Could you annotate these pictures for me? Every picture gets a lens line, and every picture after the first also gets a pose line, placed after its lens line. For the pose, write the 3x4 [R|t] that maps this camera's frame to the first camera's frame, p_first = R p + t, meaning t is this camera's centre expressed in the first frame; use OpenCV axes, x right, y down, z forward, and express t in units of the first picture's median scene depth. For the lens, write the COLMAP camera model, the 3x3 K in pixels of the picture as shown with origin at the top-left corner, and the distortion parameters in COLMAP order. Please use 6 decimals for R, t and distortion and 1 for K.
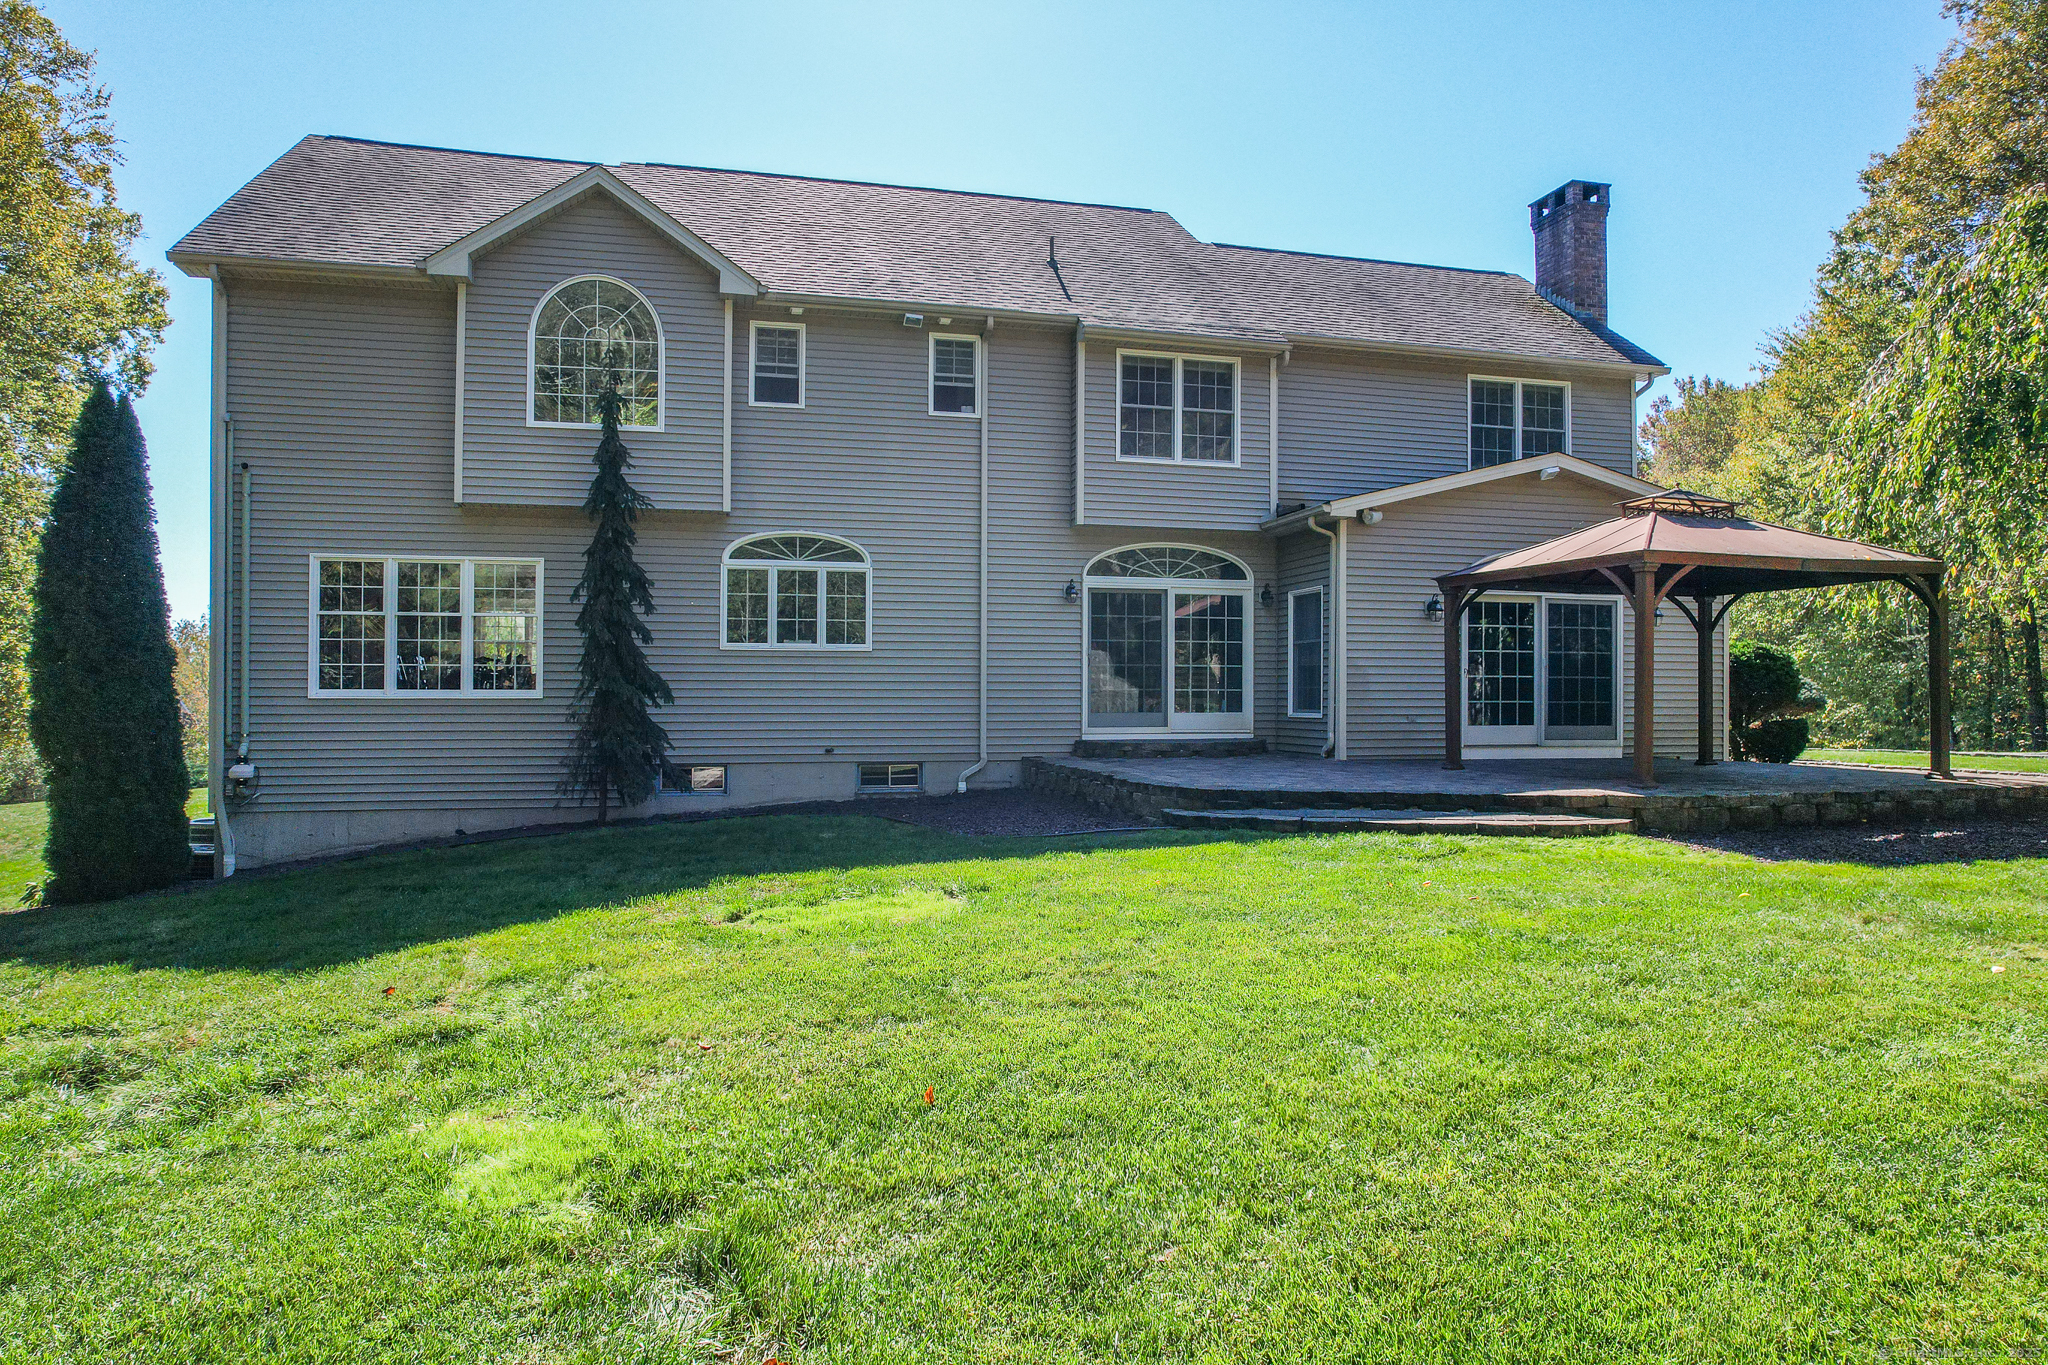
lens RADIAL K [[1312.0, 0, 1024.0], [0, 1312.0, 682.5], [0, 0, 1]] dist [-0.081783, 0.073054]
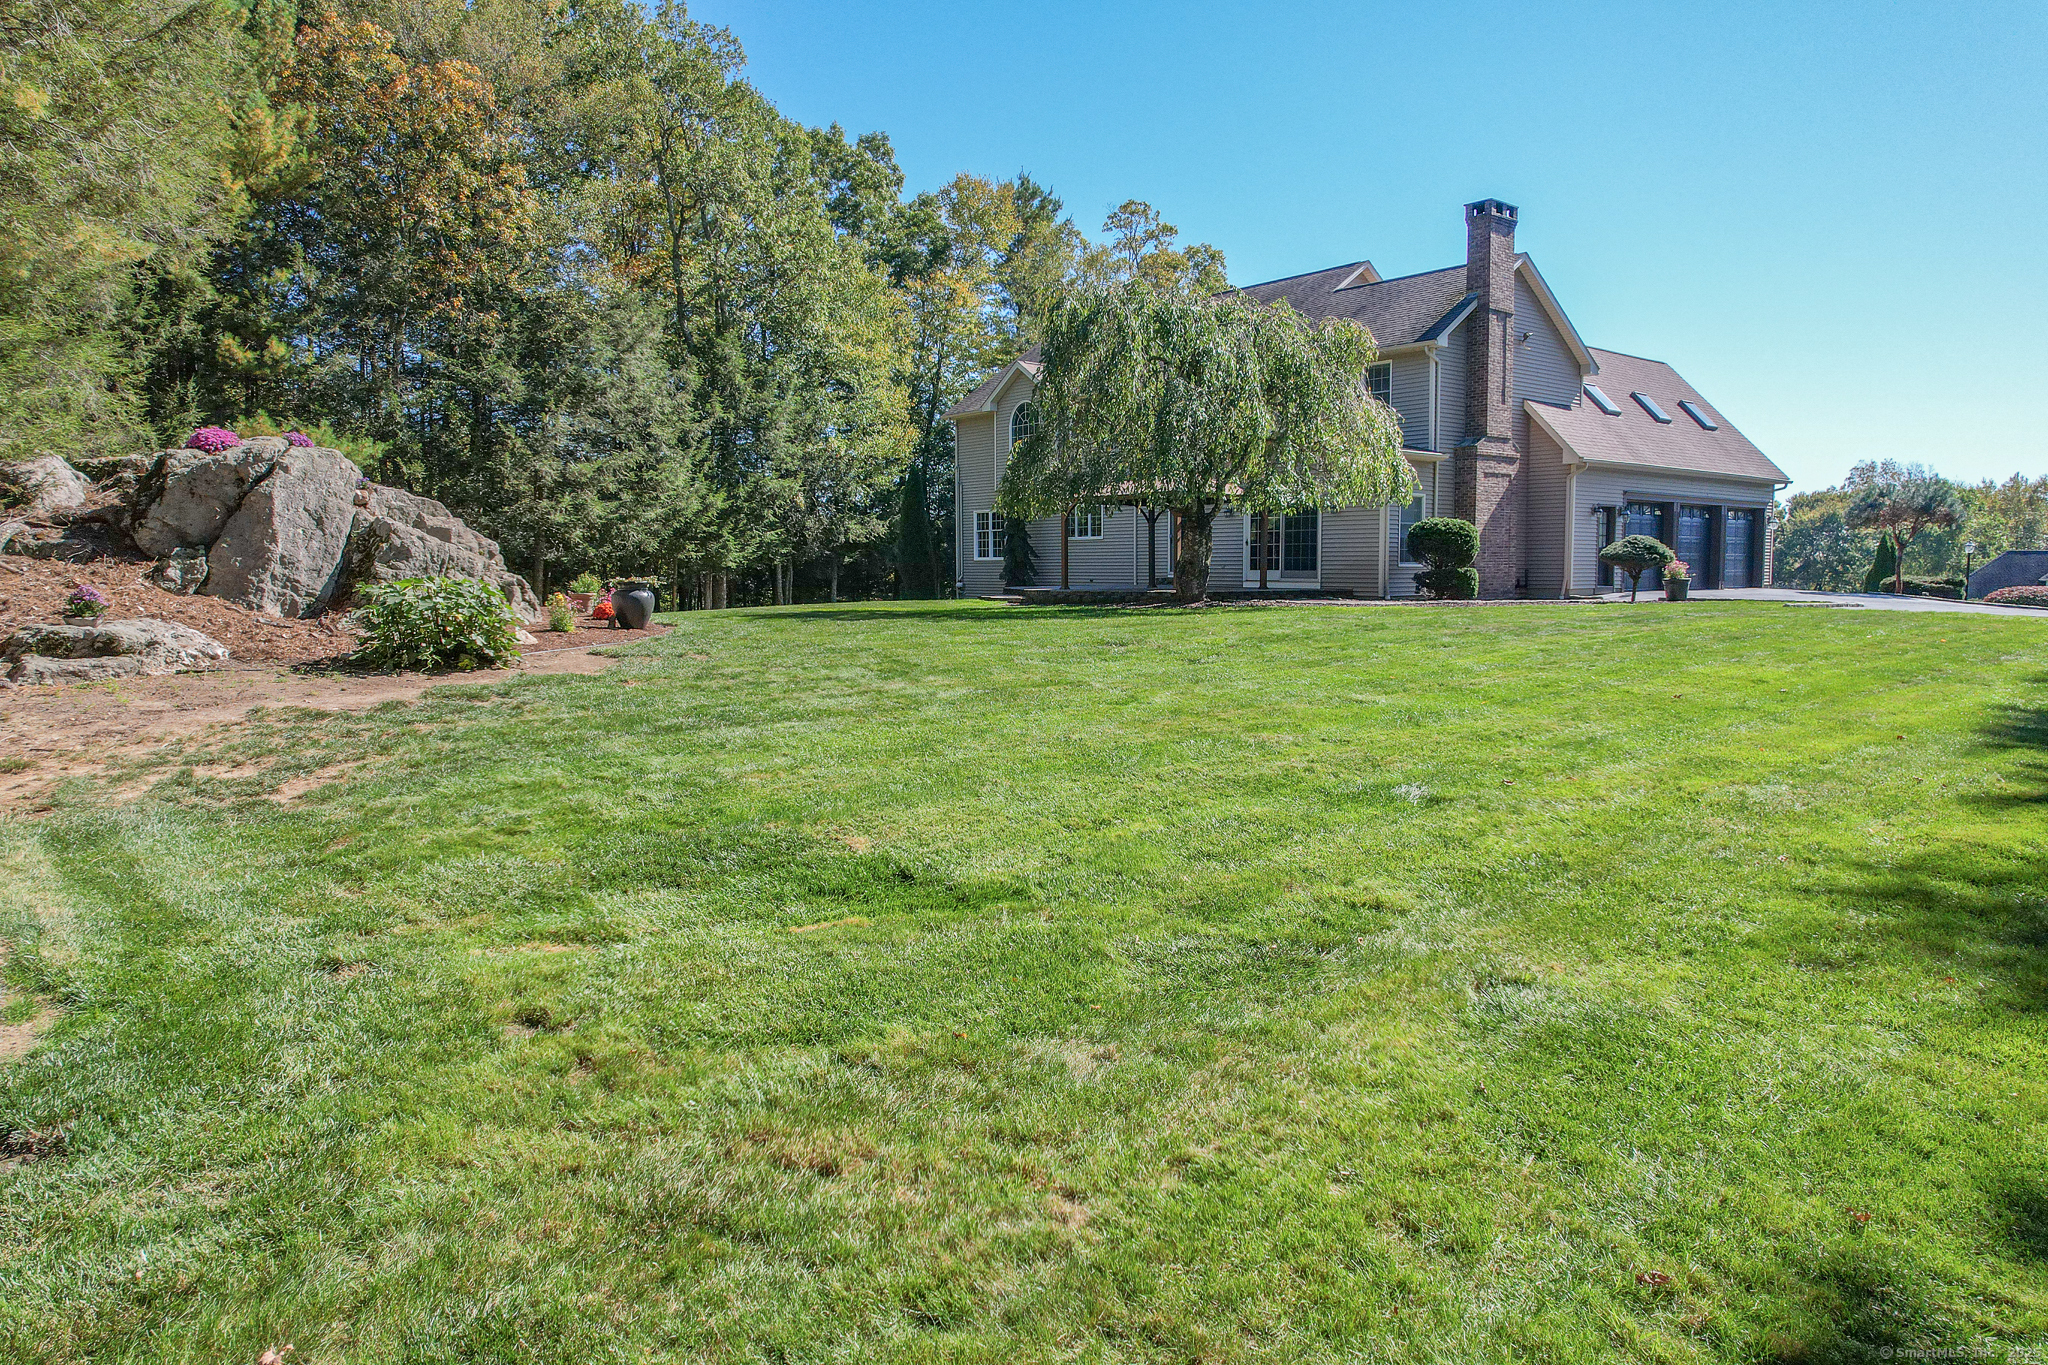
lens RADIAL K [[1312.0, 0, 1024.0], [0, 1312.0, 682.5], [0, 0, 1]] dist [-0.081783, 0.073054]
pose [[0.402979, 0.074290, -0.912189, 1.942259], [0.001065, 0.996661, 0.081640, 0.039344], [0.915209, -0.033871, 0.401554, -0.086710]]
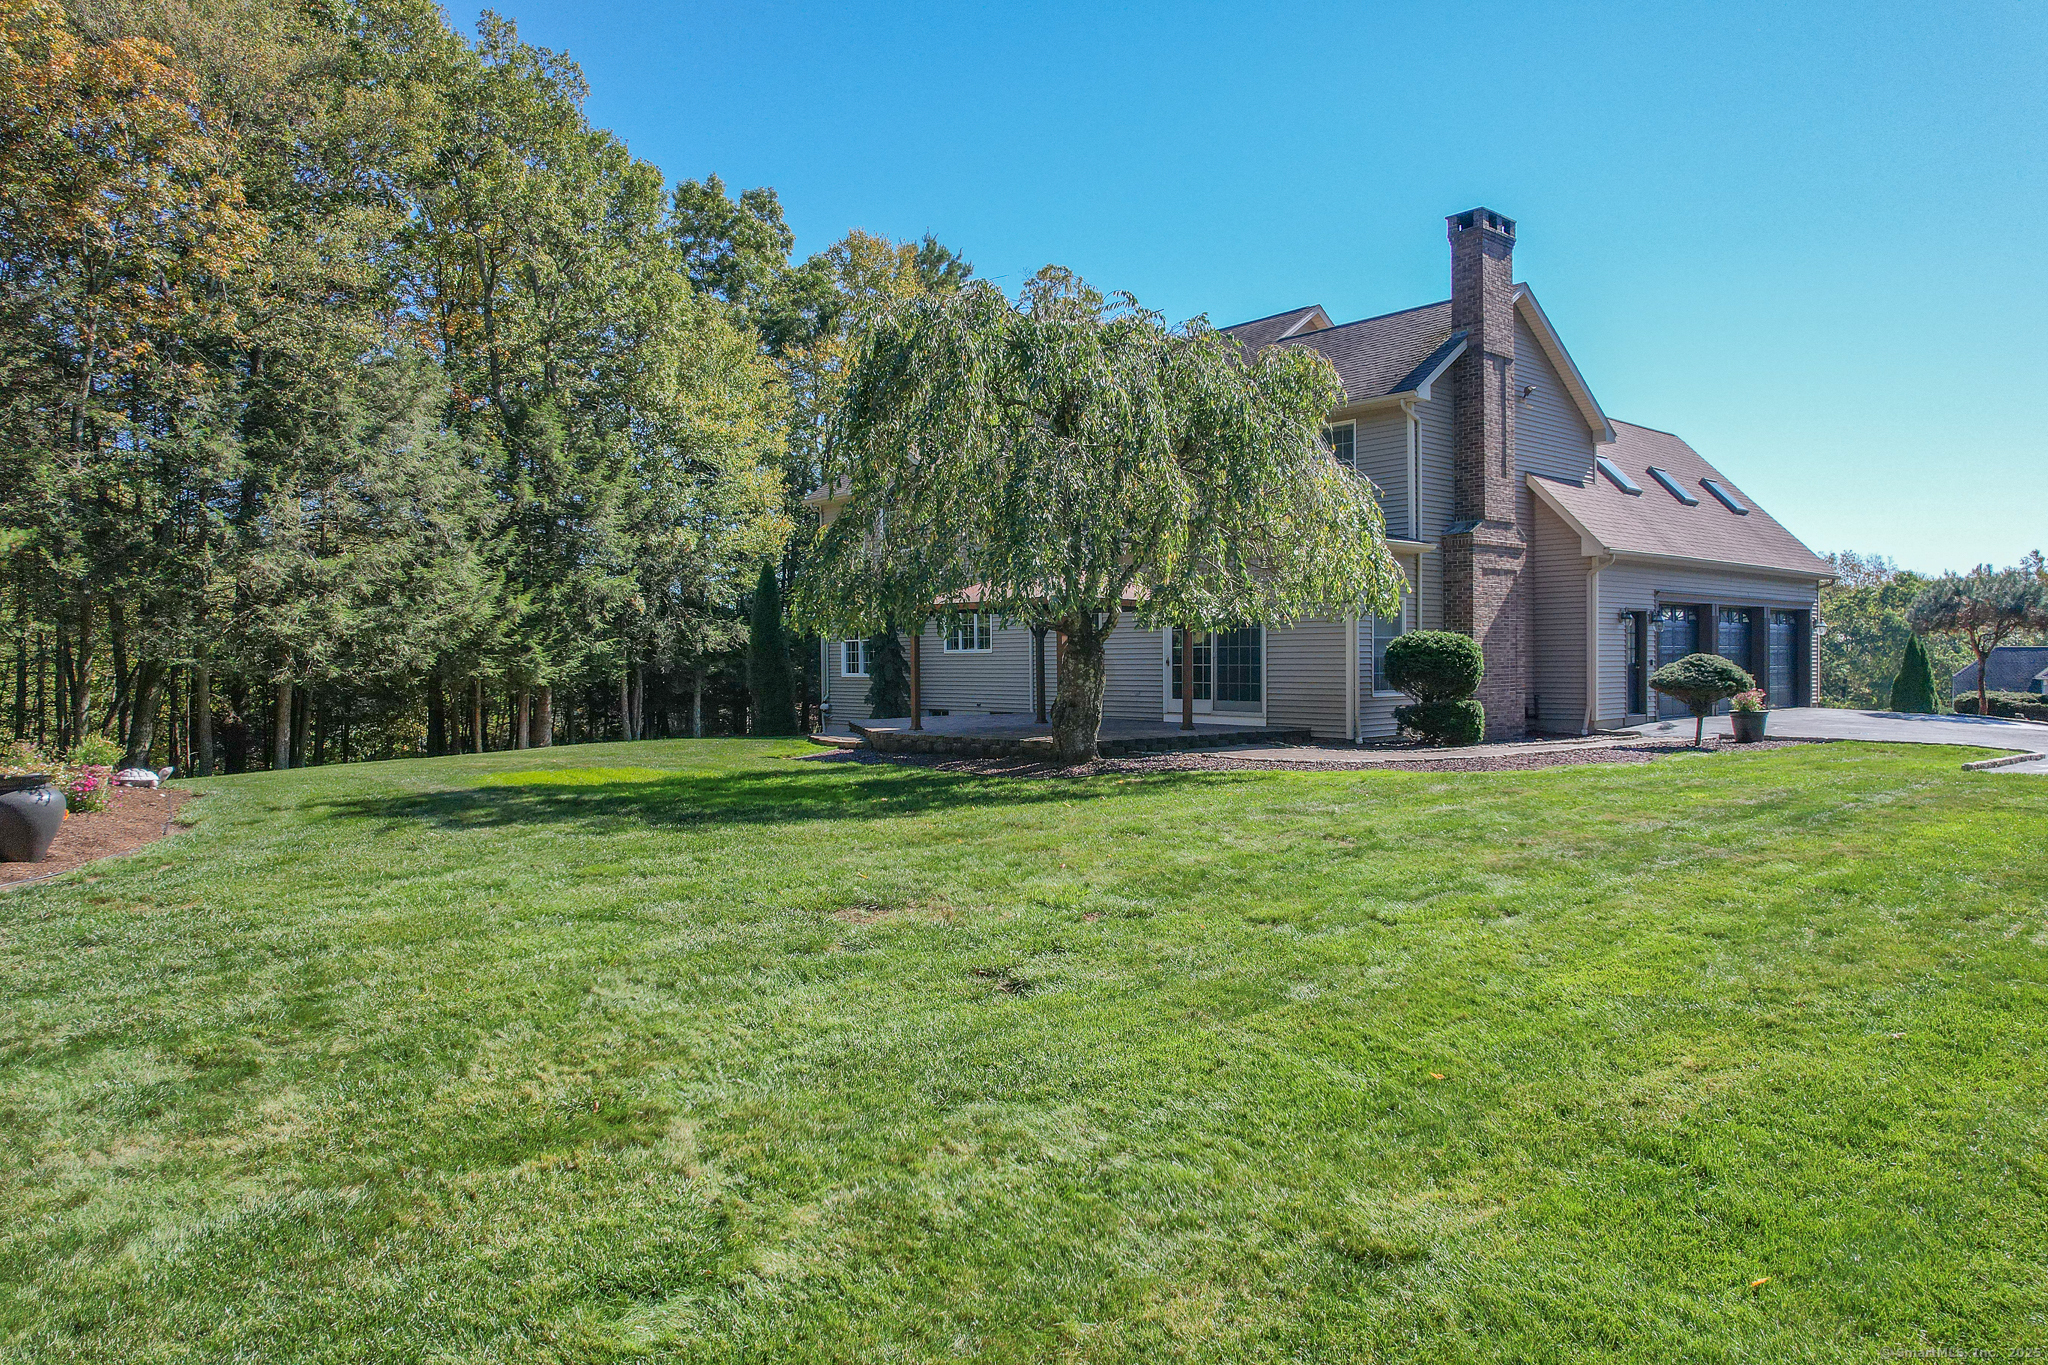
lens RADIAL K [[1312.0, 0, 1024.0], [0, 1312.0, 682.5], [0, 0, 1]] dist [-0.081783, 0.073054]
pose [[0.437329, 0.007465, -0.899271, 1.540079], [0.005388, 0.999926, 0.010921, -0.002120], [0.899286, -0.009621, 0.437256, 0.213788]]
